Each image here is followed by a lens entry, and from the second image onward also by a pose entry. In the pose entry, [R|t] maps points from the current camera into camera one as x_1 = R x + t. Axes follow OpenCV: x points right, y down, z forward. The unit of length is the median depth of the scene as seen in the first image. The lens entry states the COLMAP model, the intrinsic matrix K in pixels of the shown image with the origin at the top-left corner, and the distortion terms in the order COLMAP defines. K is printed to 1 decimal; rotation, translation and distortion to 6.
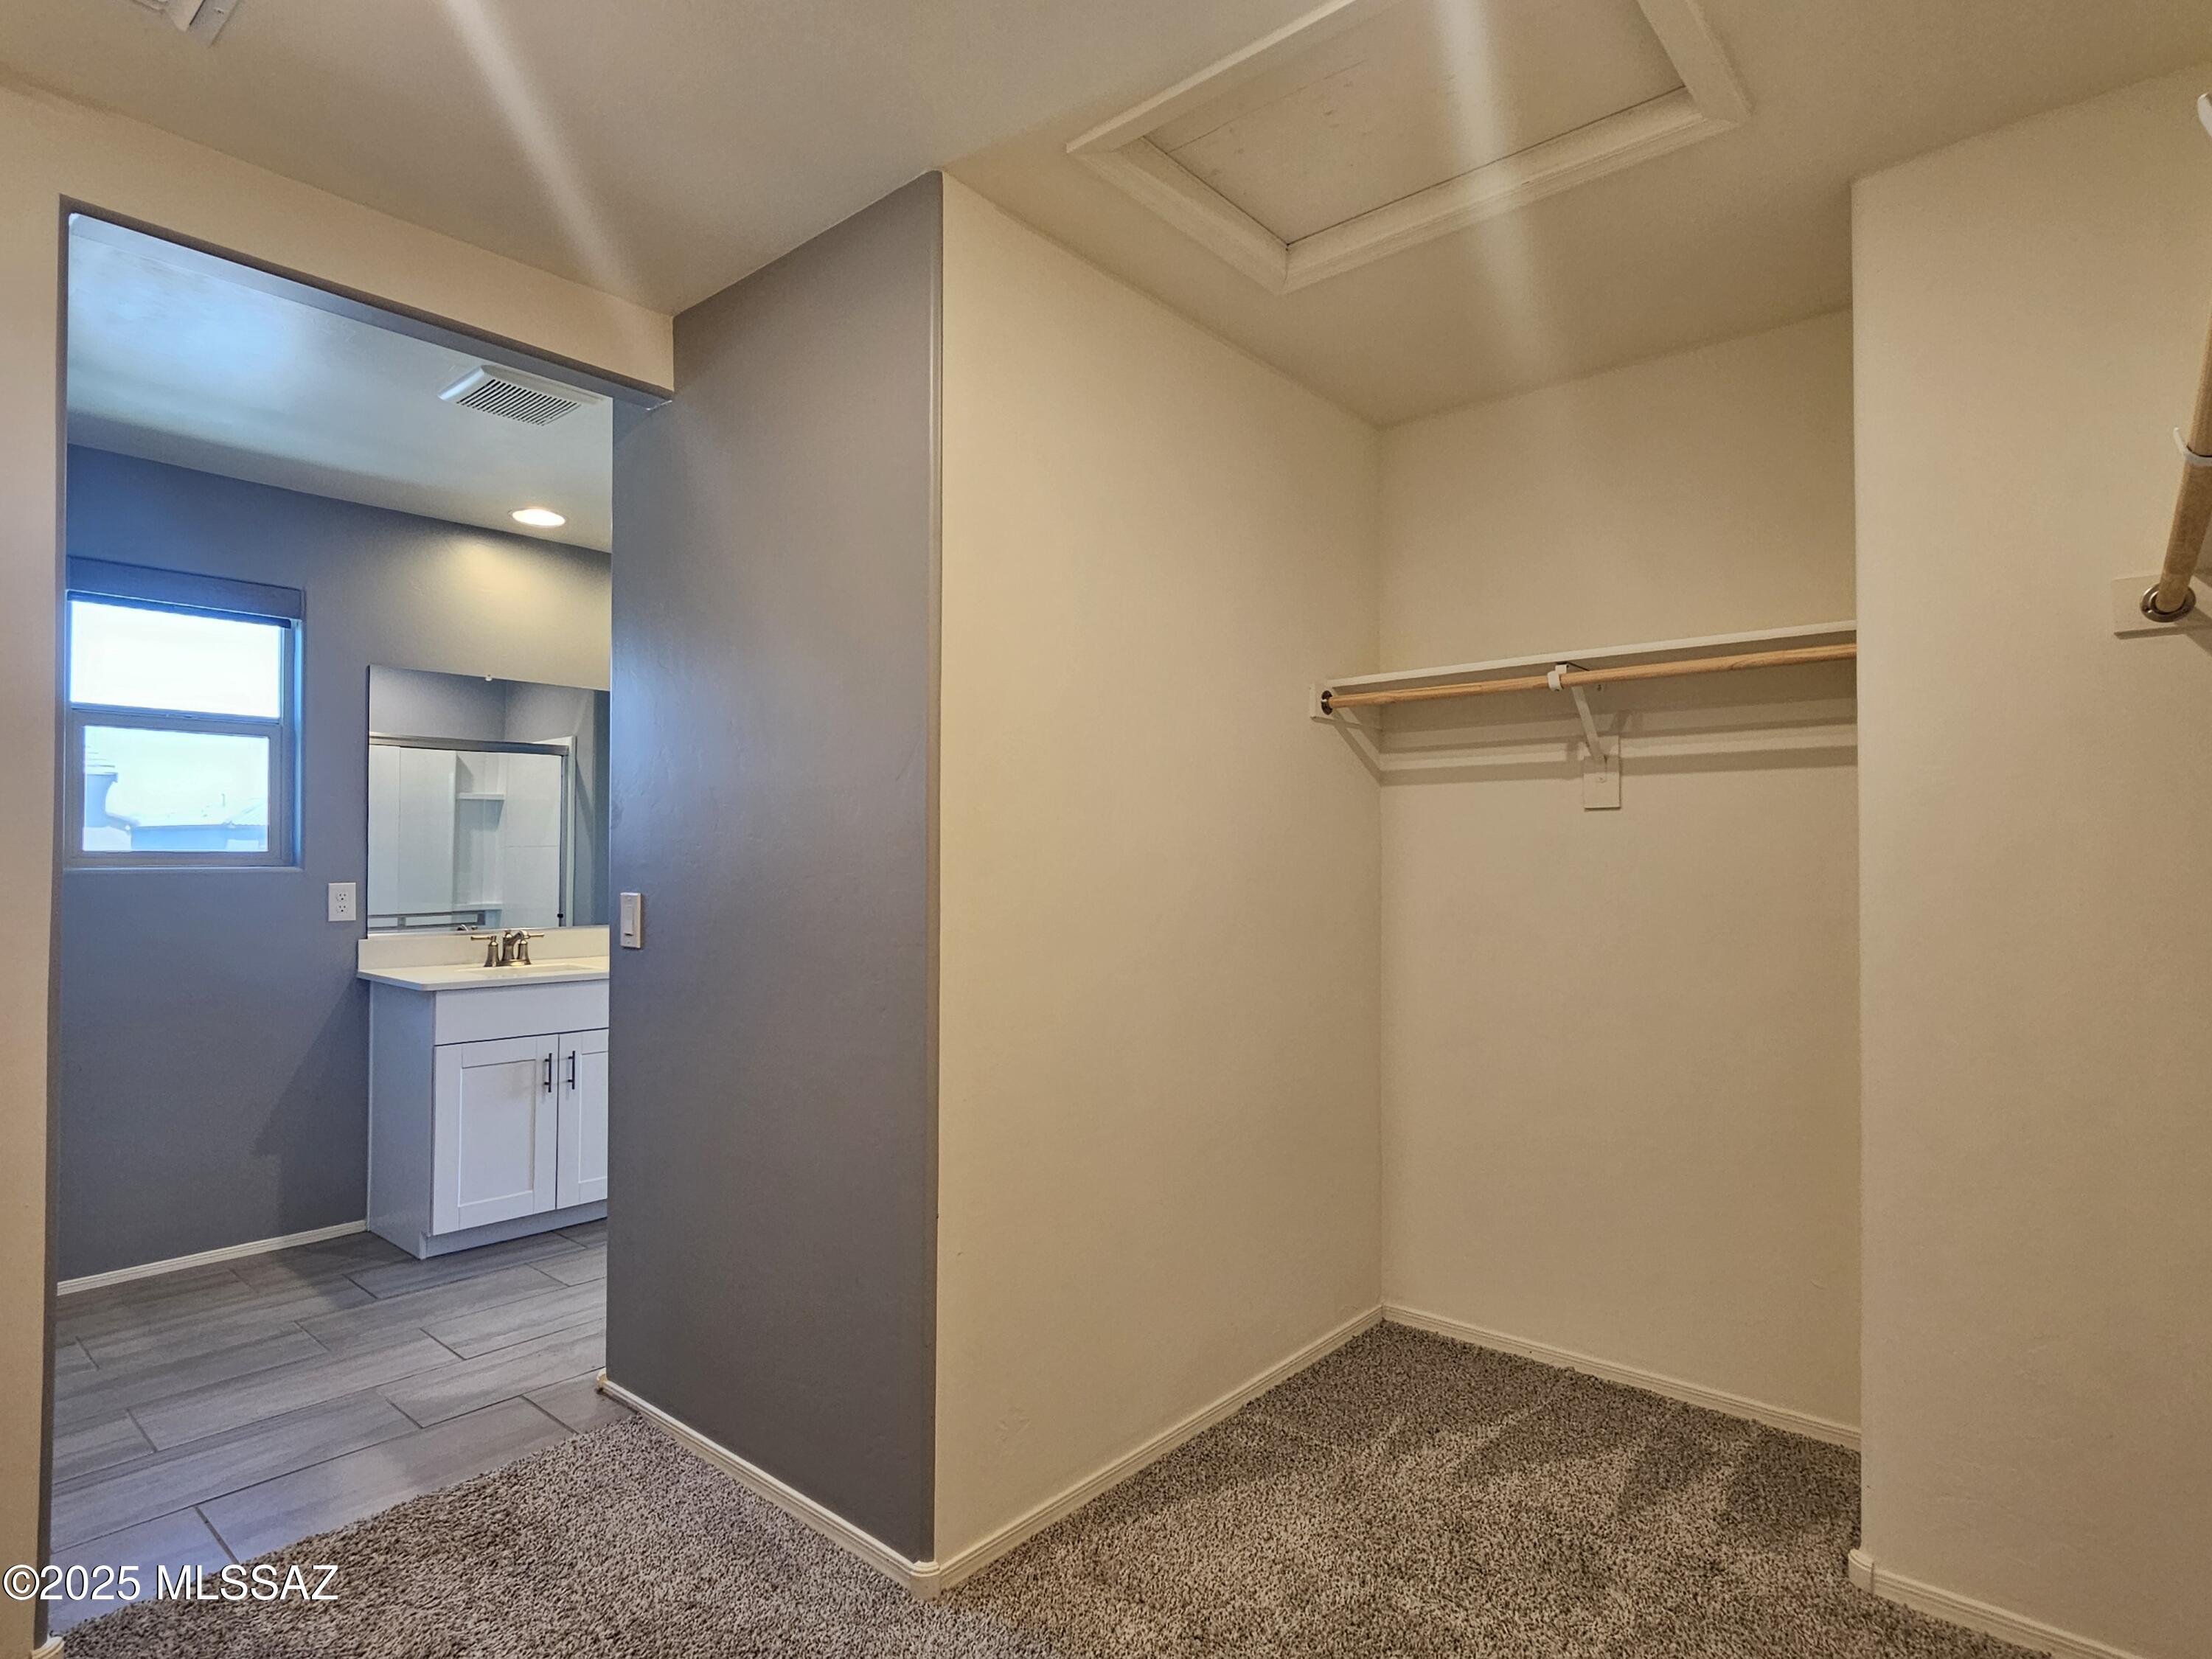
lens RADIAL K [[1181.1, 0, 1093.1], [0, 1181.1, 828.1], [0, 0, 1]] dist [-0.000628, 0.001738]
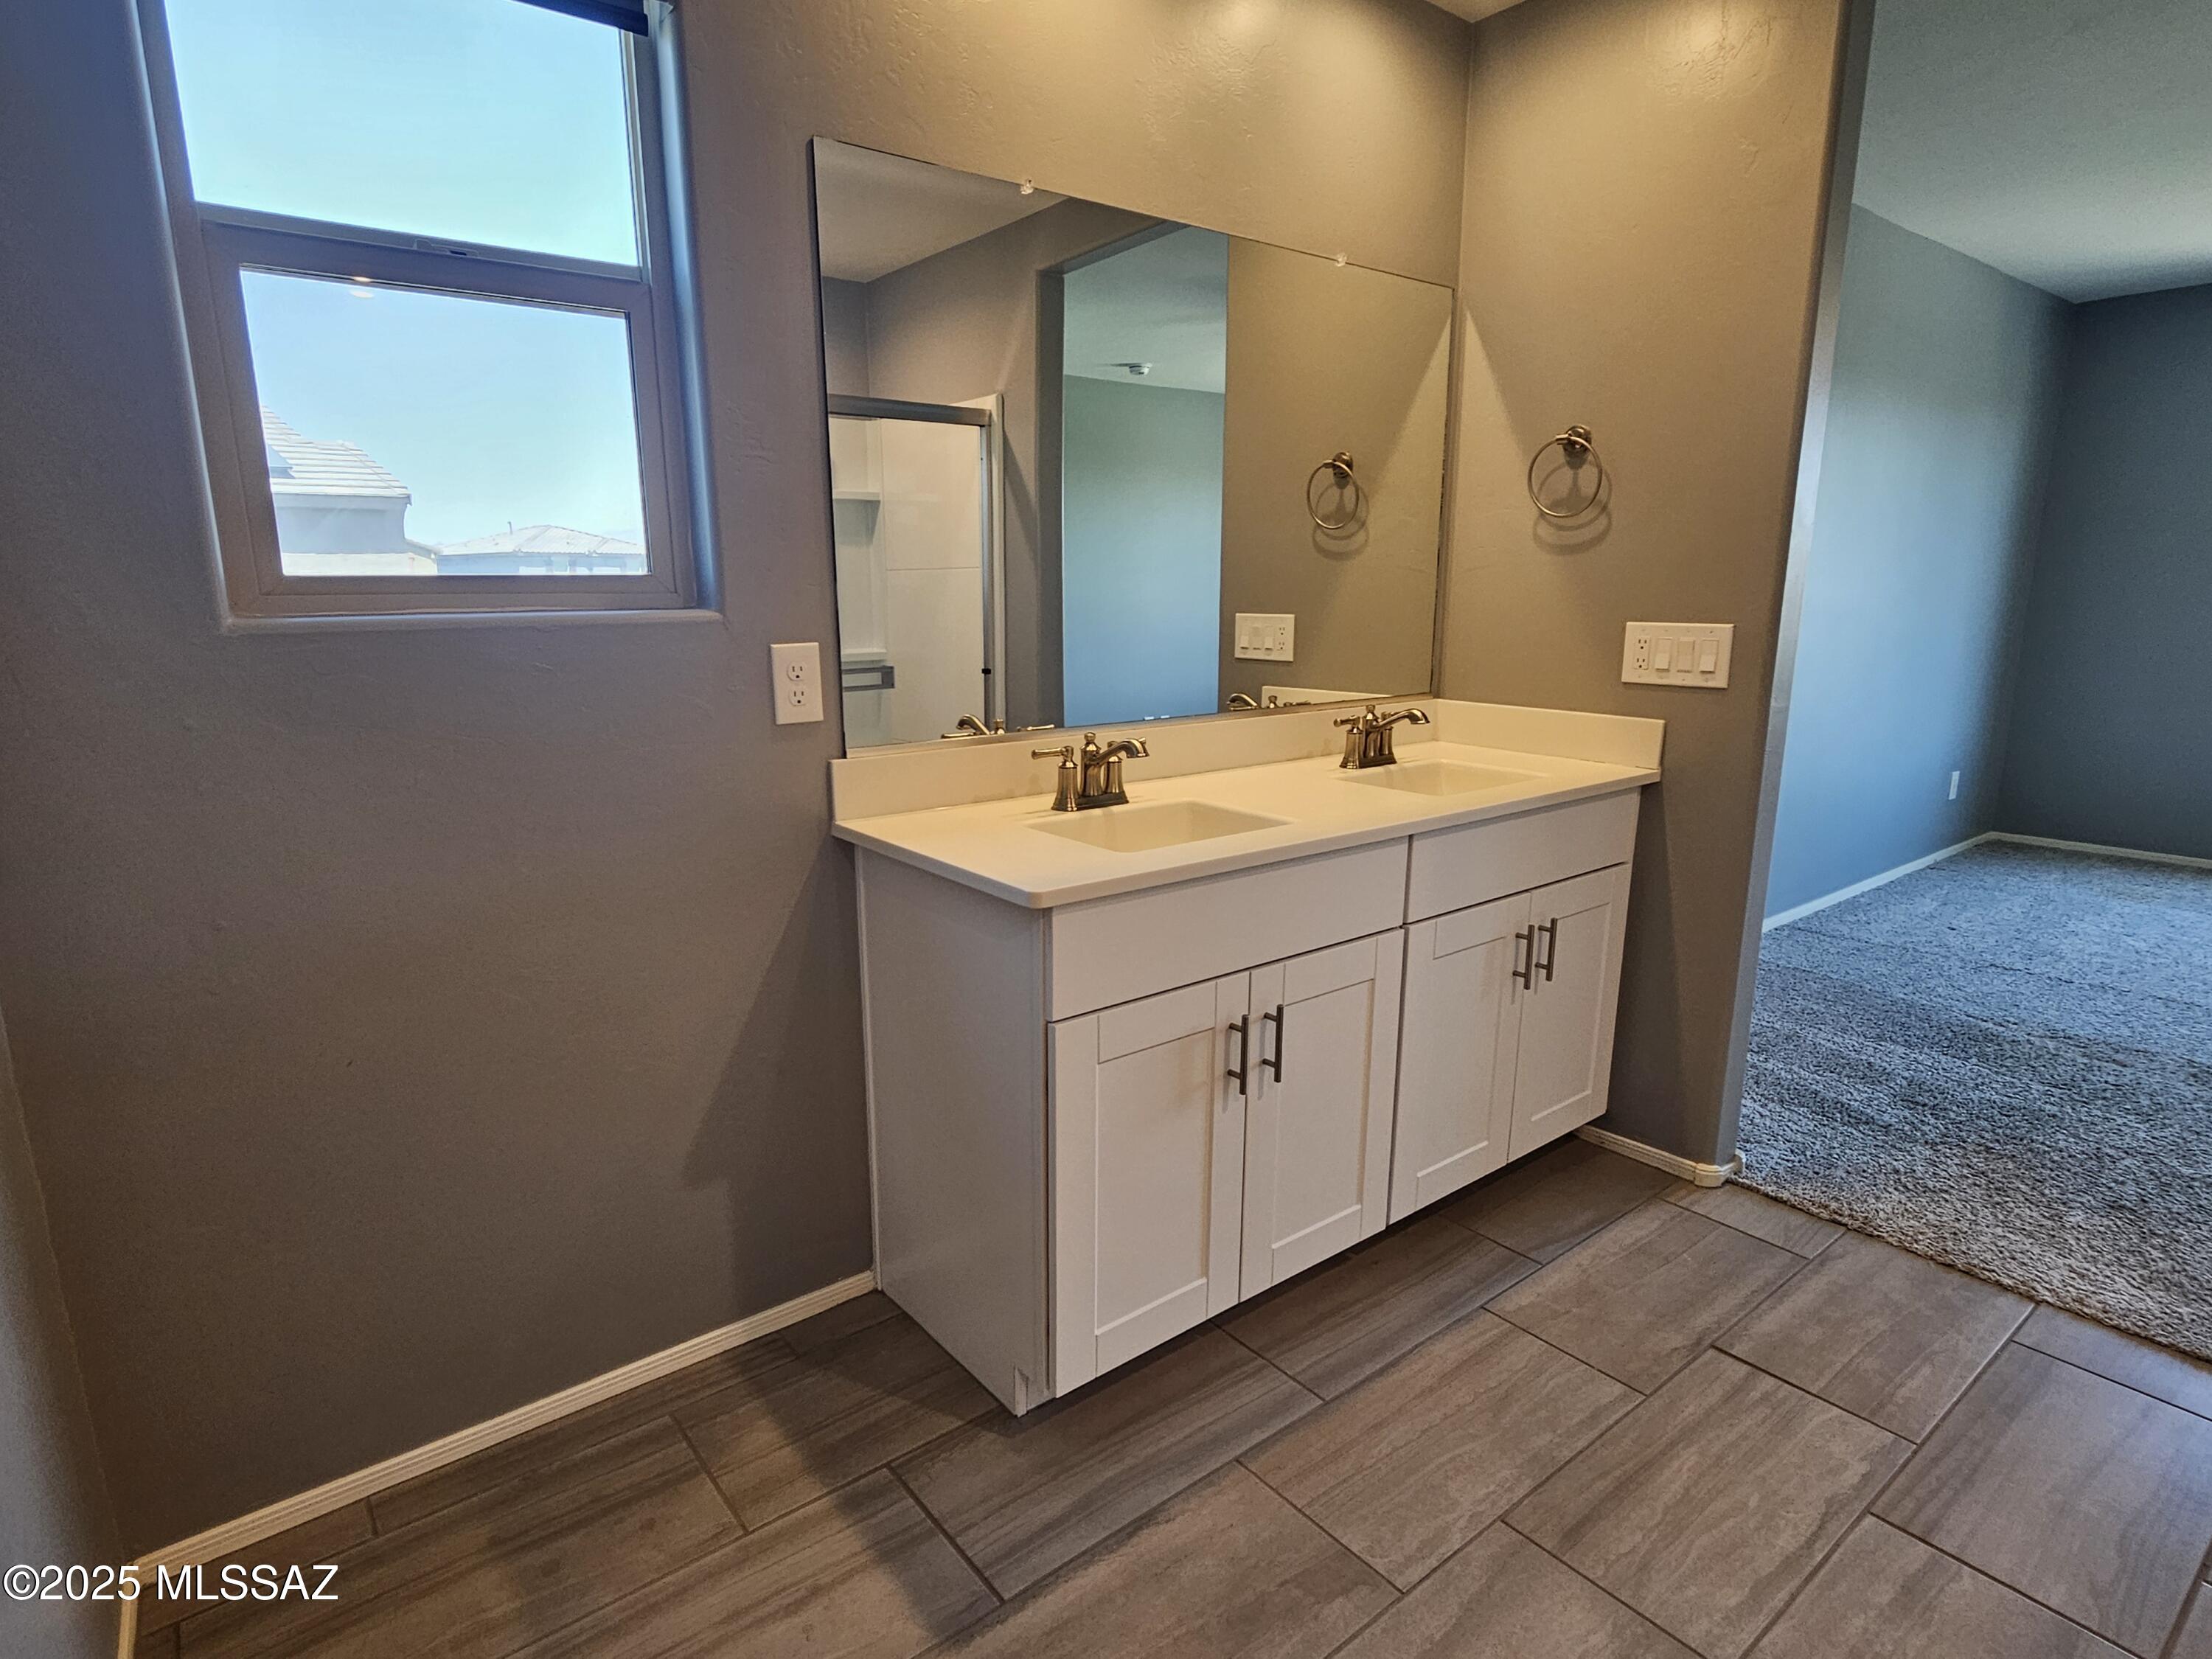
lens RADIAL K [[1181.1, 0, 1104.0], [0, 1181.1, 826.0], [0, 0, 1]] dist [-0.000628, 0.001738]
pose [[0.983403, 0.031977, -0.178593, -0.432095], [0.009214, 0.974274, 0.225179, 0.012834], [0.181199, -0.223088, 0.957809, 0.560495]]
